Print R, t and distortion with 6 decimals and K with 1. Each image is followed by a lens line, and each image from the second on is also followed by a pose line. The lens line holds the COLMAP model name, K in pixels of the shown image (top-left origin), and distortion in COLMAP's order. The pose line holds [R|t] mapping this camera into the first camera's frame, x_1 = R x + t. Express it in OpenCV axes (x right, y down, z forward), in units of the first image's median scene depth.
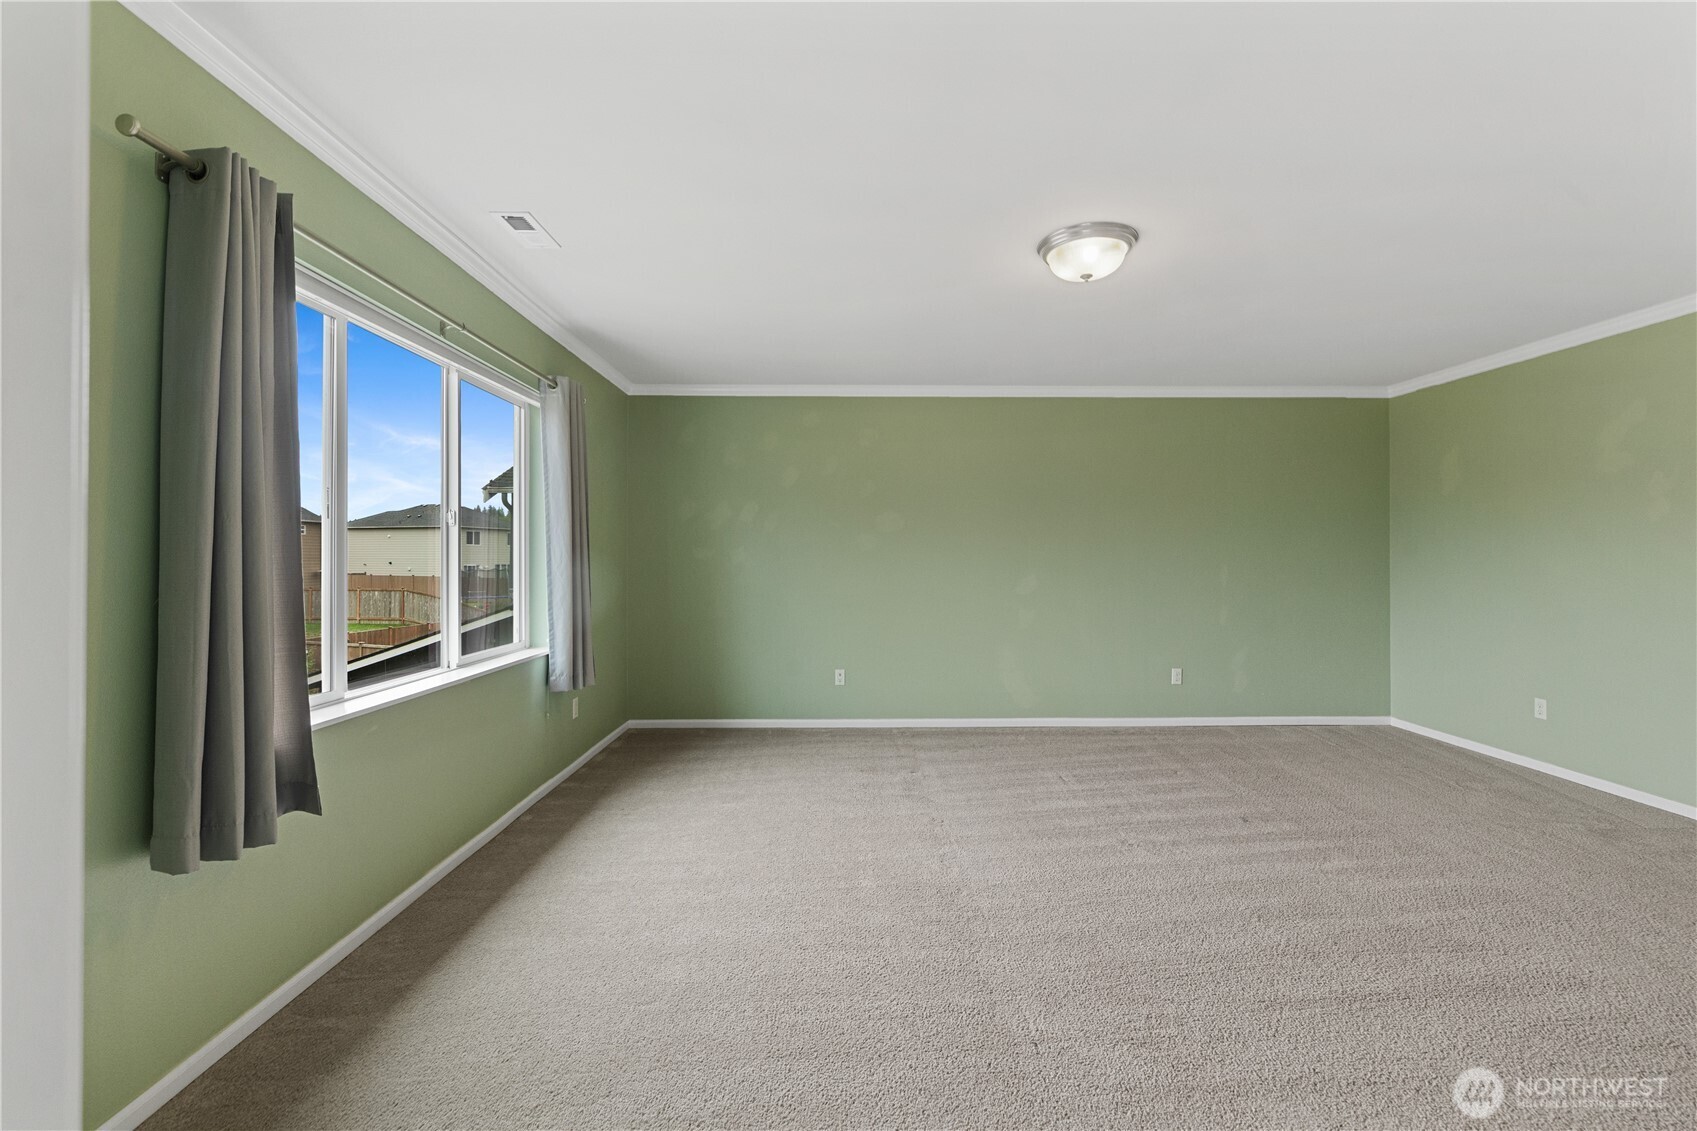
lens RADIAL K [[723.7, 0, 843.8], [0, 723.7, 555.6], [0, 0, 1]] dist [0.002066, -0.001546]
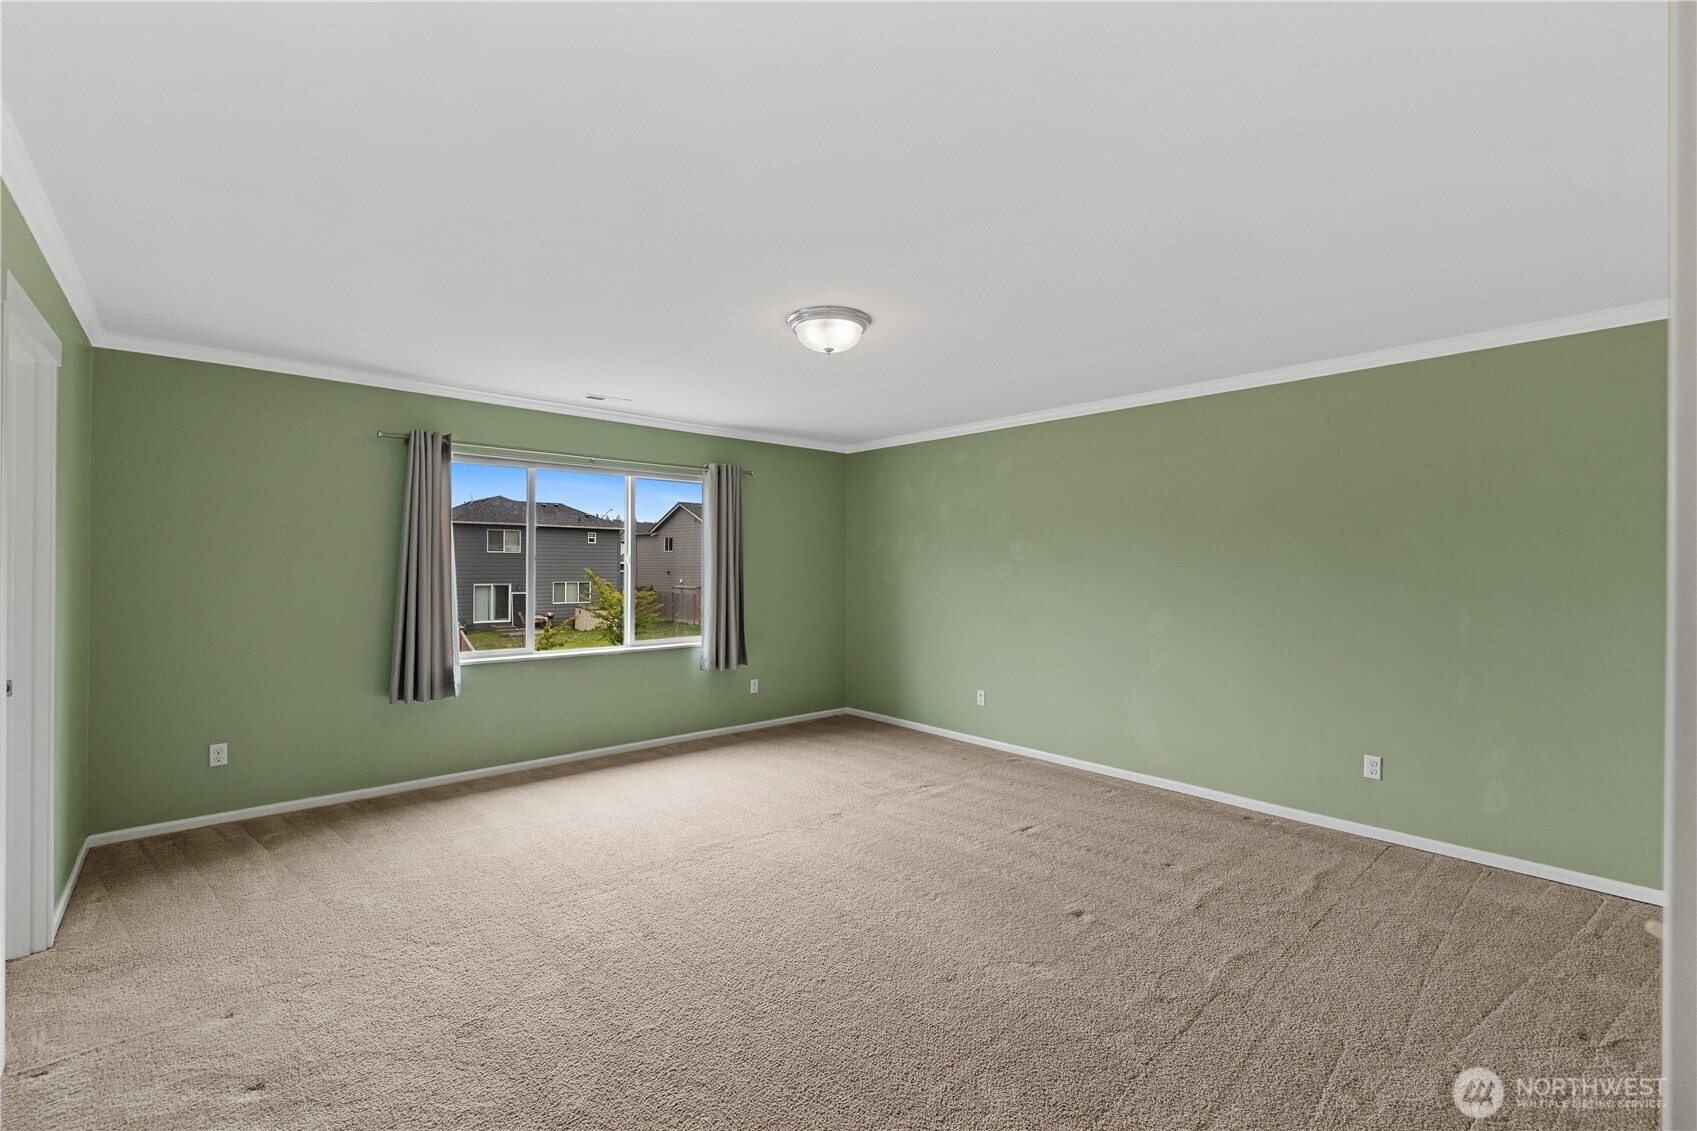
lens RADIAL K [[723.7, 0, 829.8], [0, 723.7, 567.8], [0, 0, 1]] dist [0.002066, -0.001546]
pose [[0.644554, 0.009105, -0.764504, 0.783754], [-0.001034, 0.999939, 0.011037, -0.039400], [0.764558, -0.006323, 0.644524, 0.177695]]
